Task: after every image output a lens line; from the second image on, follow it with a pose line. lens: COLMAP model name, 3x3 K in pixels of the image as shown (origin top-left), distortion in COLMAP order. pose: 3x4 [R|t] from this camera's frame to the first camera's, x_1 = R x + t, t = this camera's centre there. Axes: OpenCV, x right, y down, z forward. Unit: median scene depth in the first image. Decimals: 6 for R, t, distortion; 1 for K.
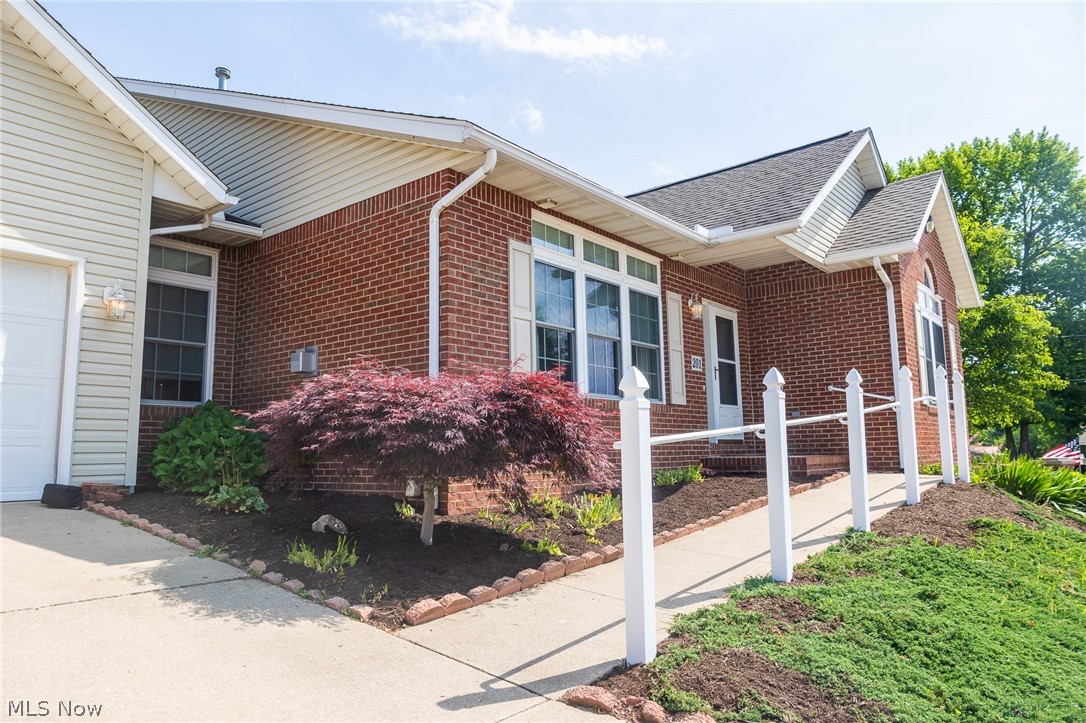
lens RADIAL K [[720.7, 0, 535.9], [0, 720.7, 364.5], [0, 0, 1]] dist [-0.005015, -0.000900]
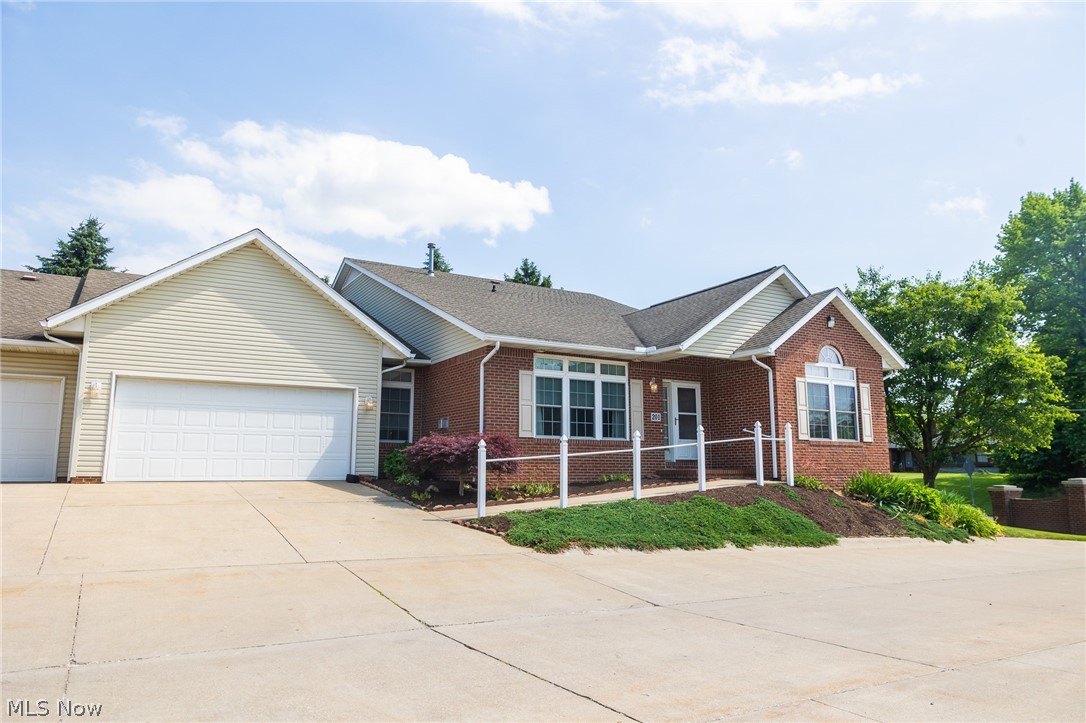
lens RADIAL K [[720.7, 0, 532.2], [0, 720.7, 370.6], [0, 0, 1]] dist [-0.005015, -0.000900]
pose [[0.937406, -0.032400, -0.346729, 0.701271], [0.027032, 0.999428, -0.020306, -0.112065], [0.347189, 0.009662, 0.937745, -0.989397]]
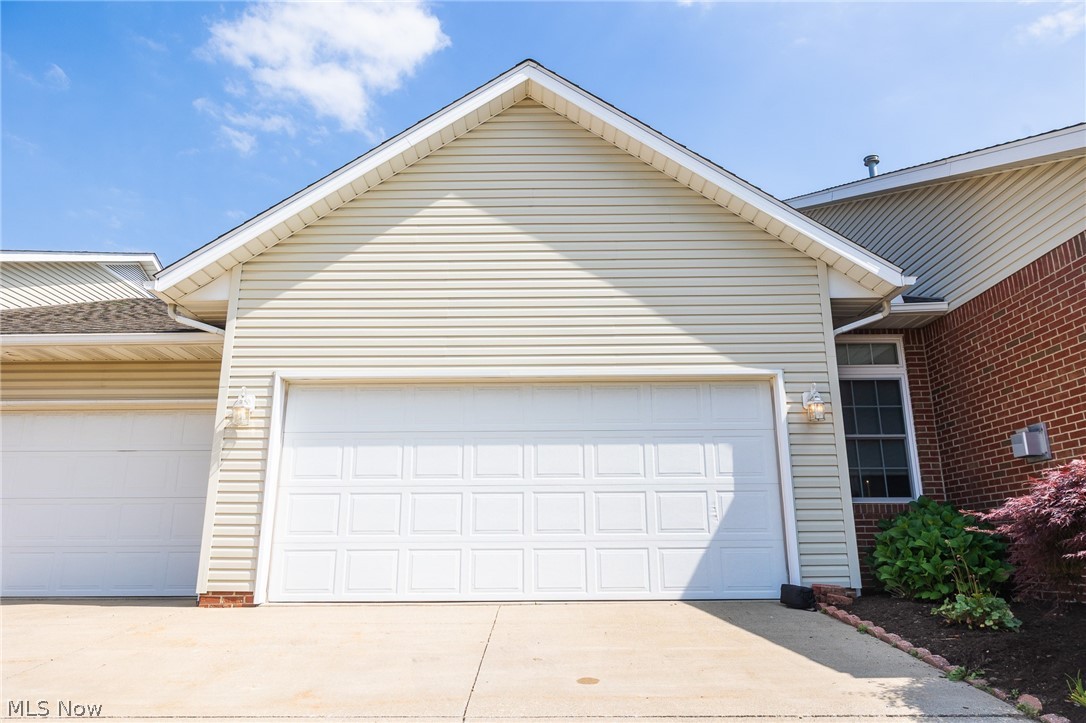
lens RADIAL K [[720.7, 0, 525.2], [0, 720.7, 359.7], [0, 0, 1]] dist [-0.005015, -0.000900]
pose [[0.617643, -0.188338, -0.763574, -0.029533], [0.089422, 0.981424, -0.169740, -0.010360], [0.781358, 0.036558, 0.623011, 0.018858]]
